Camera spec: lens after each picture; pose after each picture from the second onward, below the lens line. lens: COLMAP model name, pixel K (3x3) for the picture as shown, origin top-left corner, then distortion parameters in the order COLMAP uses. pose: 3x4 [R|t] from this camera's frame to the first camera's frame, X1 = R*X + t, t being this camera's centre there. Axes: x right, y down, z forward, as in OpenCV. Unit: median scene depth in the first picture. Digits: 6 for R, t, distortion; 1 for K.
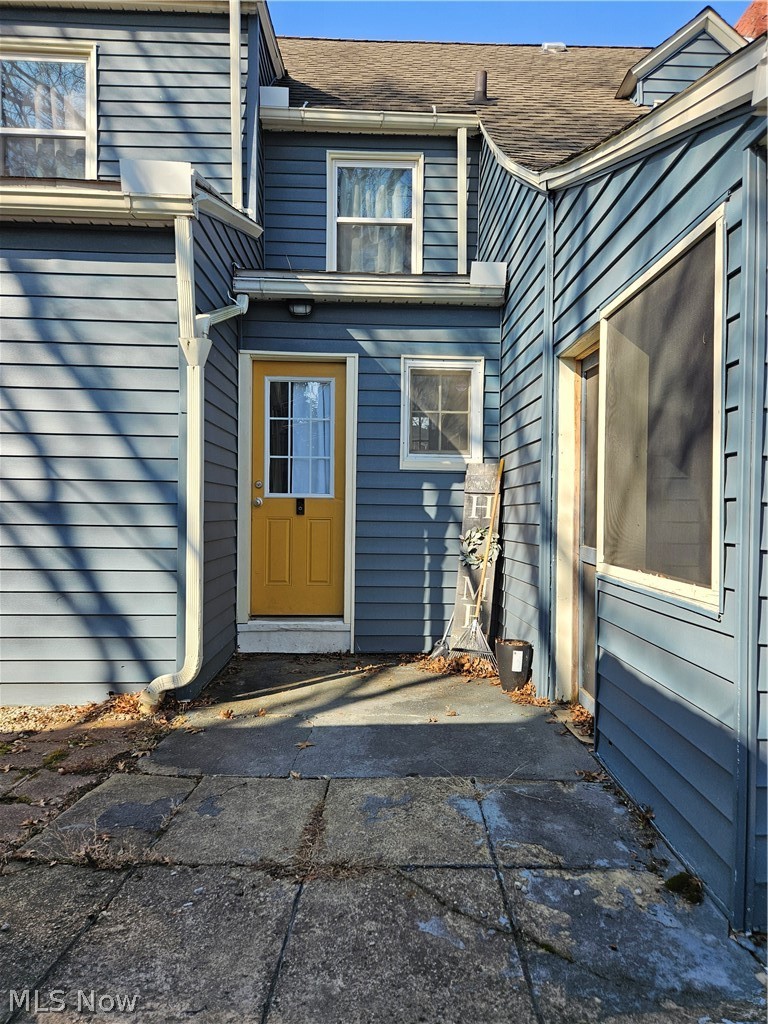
lens RADIAL K [[675.5, 0, 398.2], [0, 675.5, 514.7], [0, 0, 1]] dist [0.063694, -0.053333]
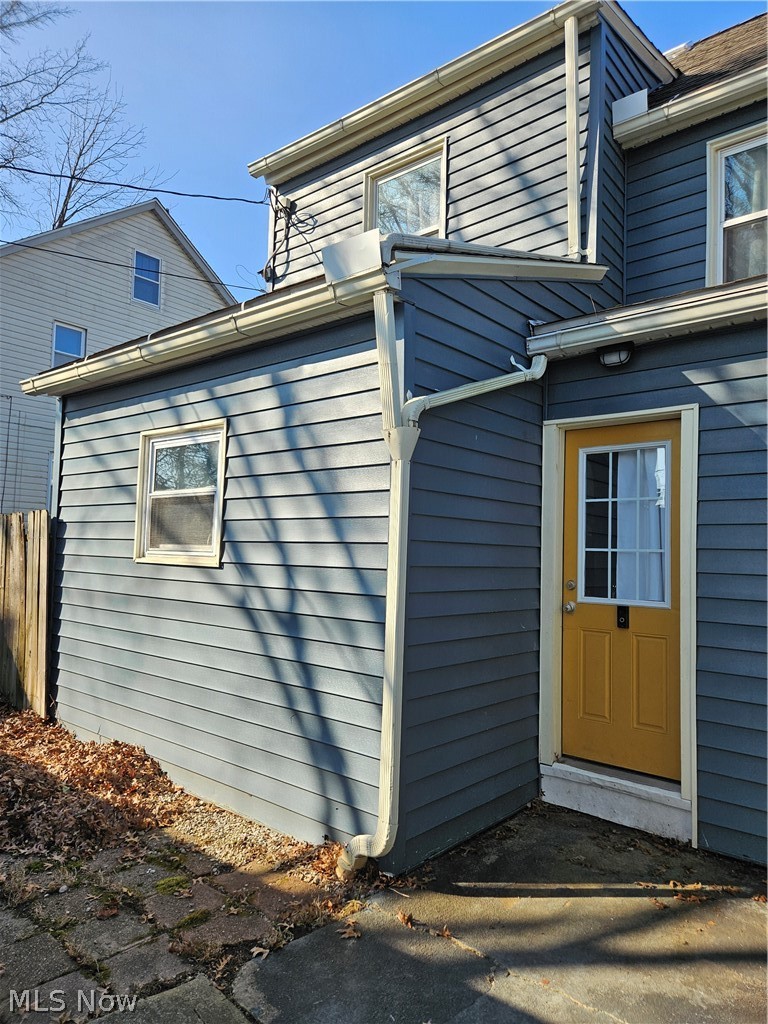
lens RADIAL K [[675.5, 0, 398.2], [0, 675.5, 514.7], [0, 0, 1]] dist [0.063694, -0.053333]
pose [[0.734861, -0.031044, -0.677507, 0.249375], [-0.022333, 0.997302, -0.069921, -0.090743], [0.677850, 0.066513, 0.732186, 0.381547]]
